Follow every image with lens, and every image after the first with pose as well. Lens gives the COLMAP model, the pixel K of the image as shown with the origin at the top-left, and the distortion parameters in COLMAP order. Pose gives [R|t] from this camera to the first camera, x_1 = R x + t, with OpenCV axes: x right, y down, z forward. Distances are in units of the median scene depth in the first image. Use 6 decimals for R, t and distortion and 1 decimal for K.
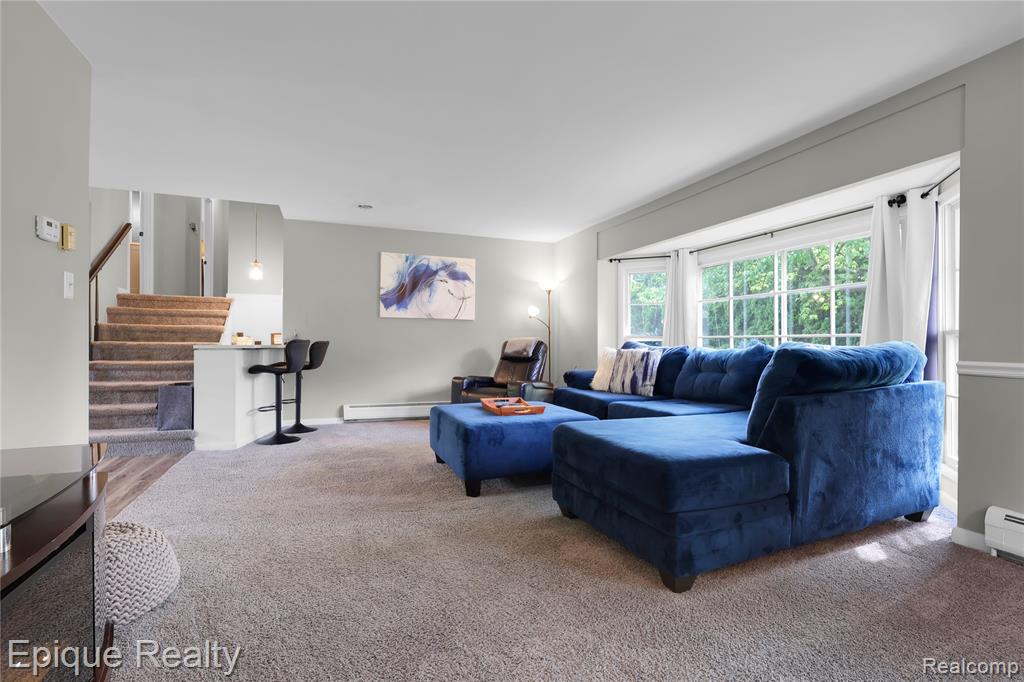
lens RADIAL K [[478.0, 0, 512.0], [0, 478.0, 341.0], [0, 0, 1]] dist [0.002407, 0.000767]
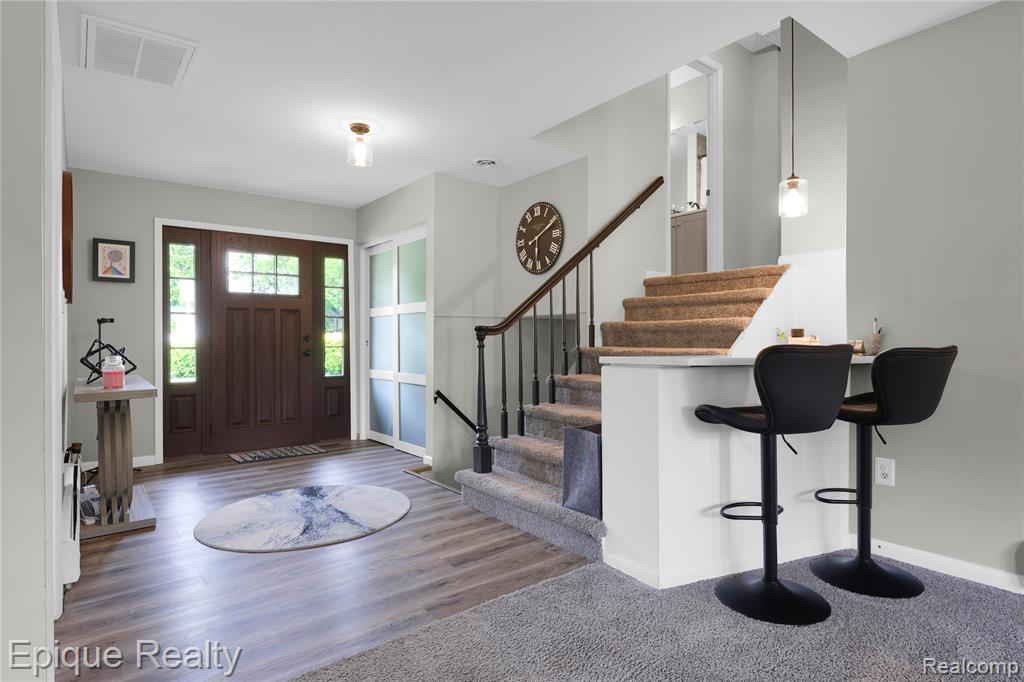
lens RADIAL K [[552.5, 0, 512.0], [0, 552.5, 341.0], [0, 0, 1]] dist [0.002880, 0.000848]
pose [[0.289705, -0.005529, -0.957100, -0.095717], [0.006705, 0.999971, -0.003747, -0.005039], [0.957092, -0.005332, 0.289734, 0.574631]]
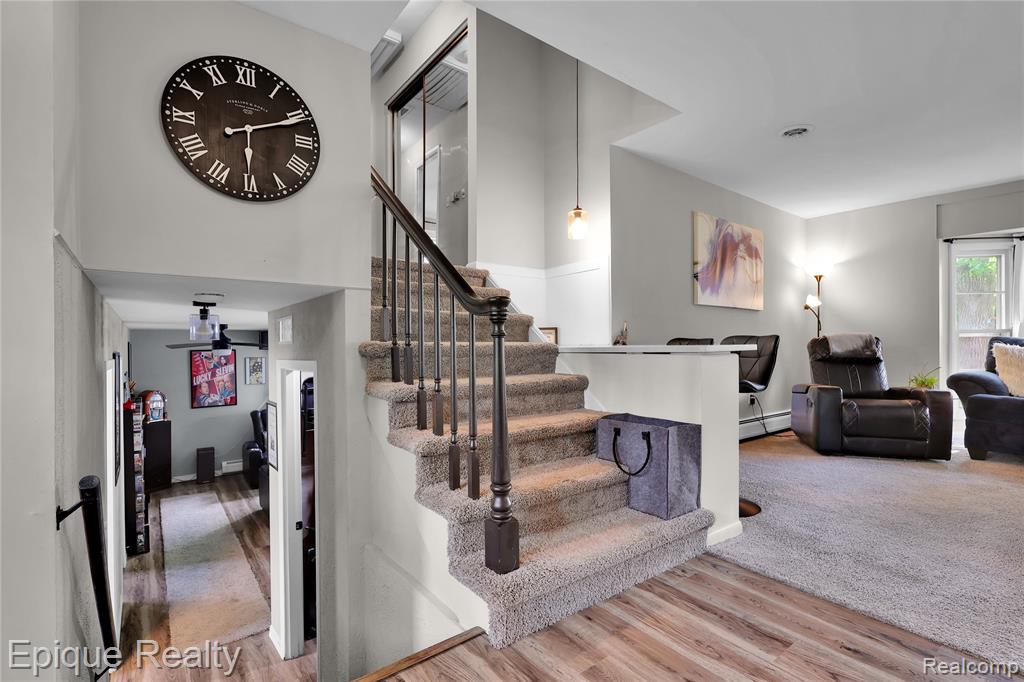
lens RADIAL K [[478.0, 0, 512.0], [0, 478.0, 341.0], [0, 0, 1]] dist [0.002407, 0.000767]
pose [[0.956138, -0.007360, 0.292824, -0.790230], [0.008597, 0.999959, -0.002940, 0.003882], [-0.292790, 0.005328, 0.956162, 0.440184]]
